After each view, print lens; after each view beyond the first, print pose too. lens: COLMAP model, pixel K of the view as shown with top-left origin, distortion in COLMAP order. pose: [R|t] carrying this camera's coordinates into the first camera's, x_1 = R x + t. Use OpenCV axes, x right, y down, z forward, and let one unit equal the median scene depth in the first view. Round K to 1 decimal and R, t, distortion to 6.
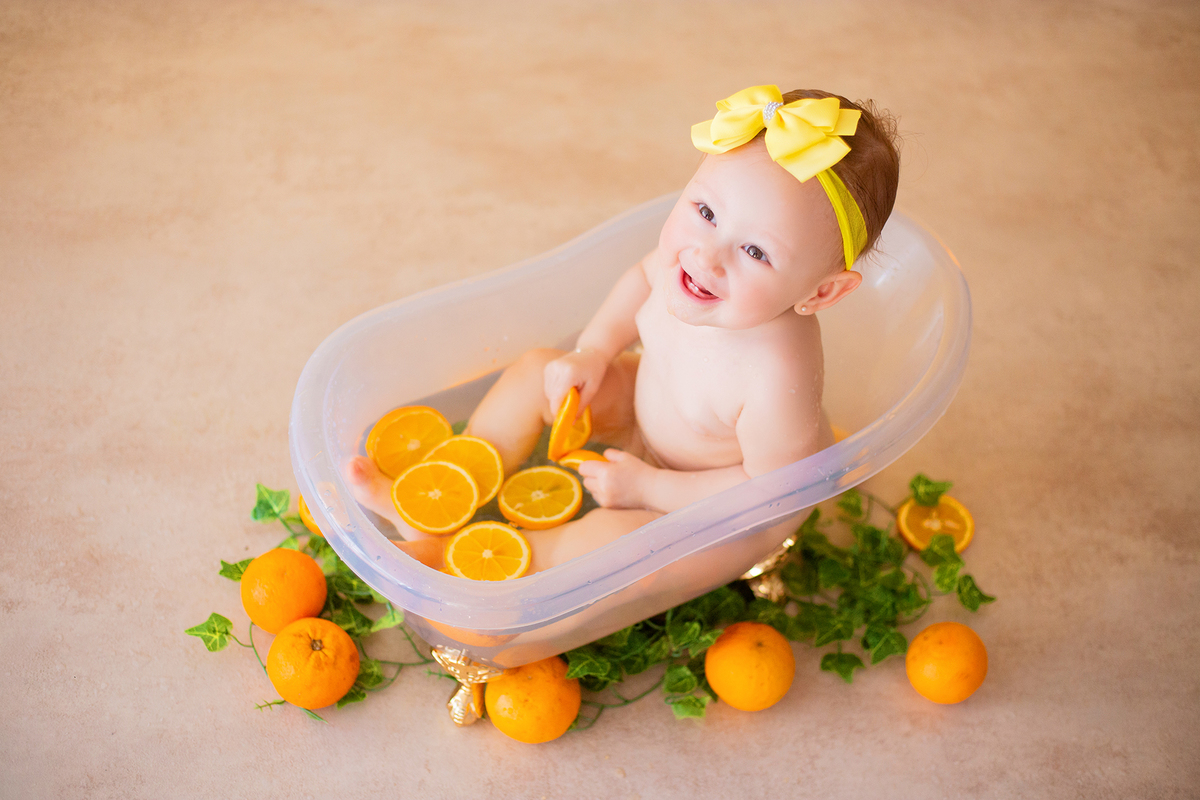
lens RADIAL K [[1767.3, 0, 587.8], [0, 1767.3, 397.3], [0, 0, 1]] dist [-0.120832, 0.000000]
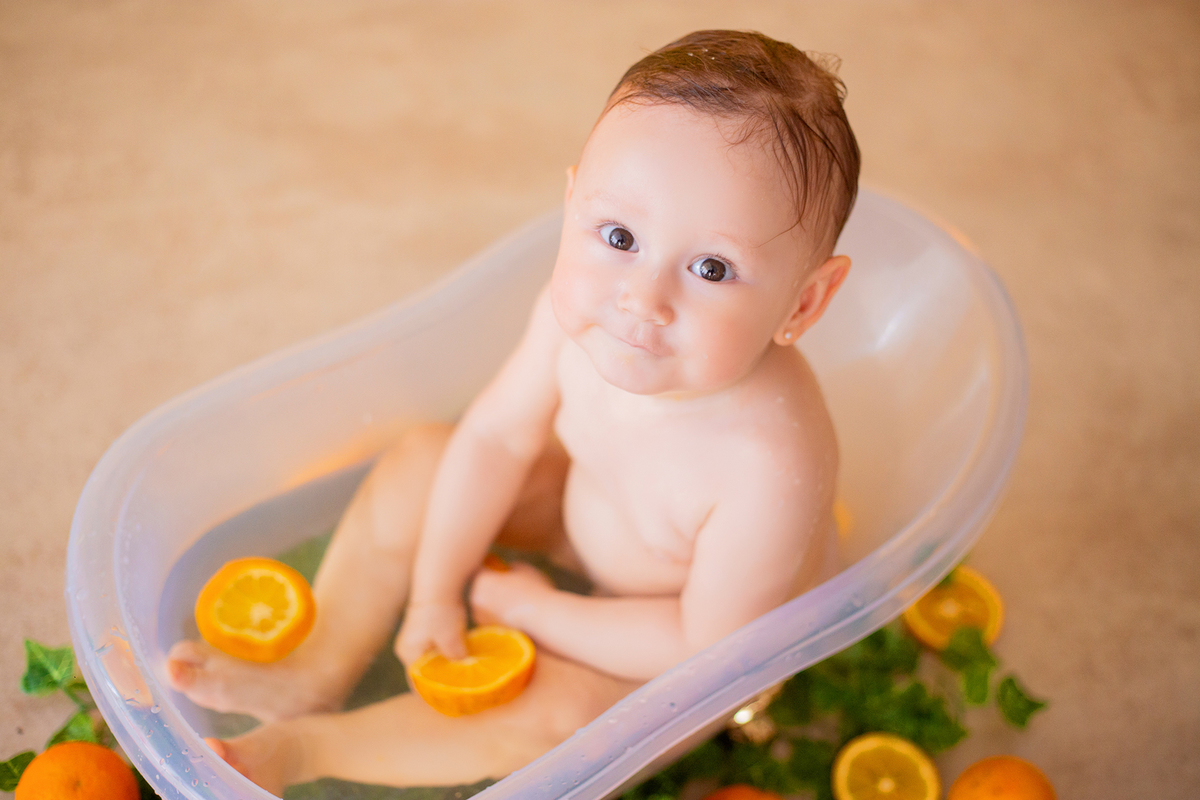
lens RADIAL K [[1819.9, 0, 576.5], [0, 1819.9, 411.0], [0, 0, 1]] dist [-0.158011, 0.000000]
pose [[0.991261, -0.071787, 0.110676, -0.041886], [0.067049, 0.996691, 0.045953, -0.060703], [-0.113608, -0.038131, 0.992794, 0.267501]]
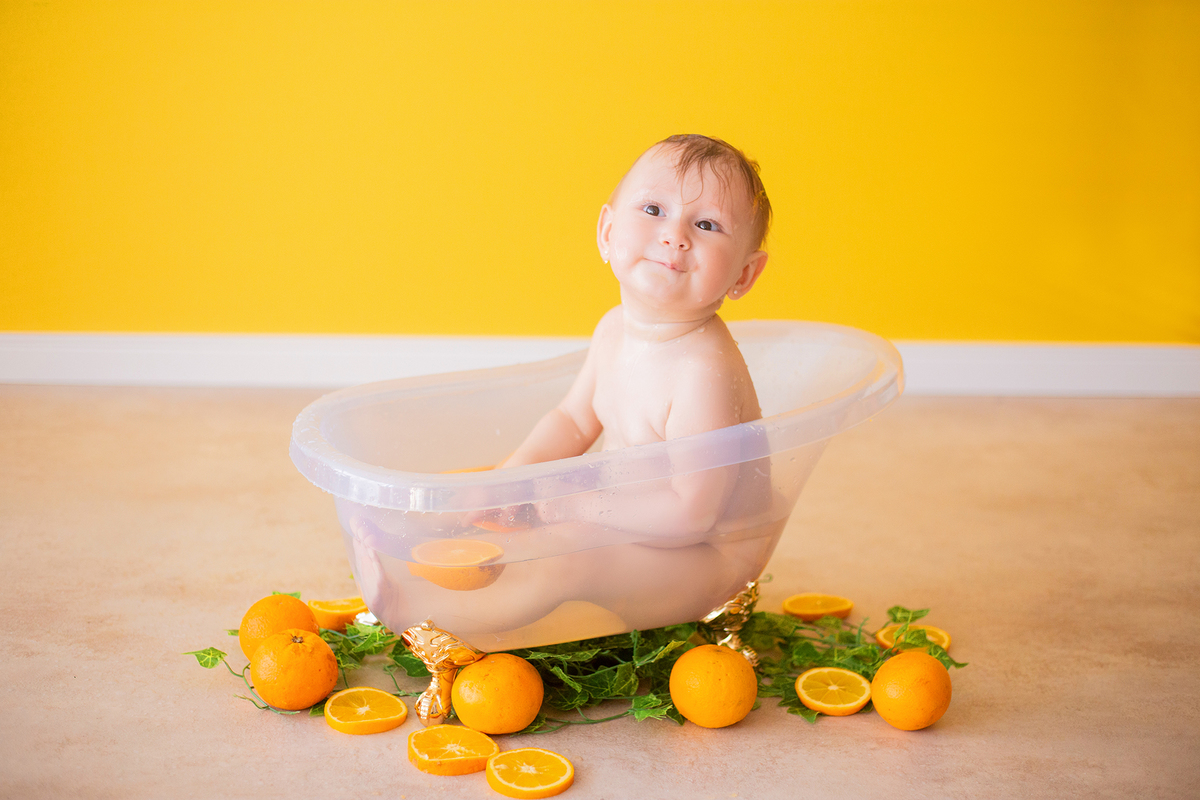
lens RADIAL K [[1767.3, 0, 604.9], [0, 1767.3, 395.8], [0, 0, 1]] dist [-0.120832, 0.000000]
pose [[0.994832, -0.034008, -0.095669, 0.125913], [-0.023957, 0.837012, -0.546660, 0.541809], [0.098667, 0.546127, 0.831872, 0.046399]]
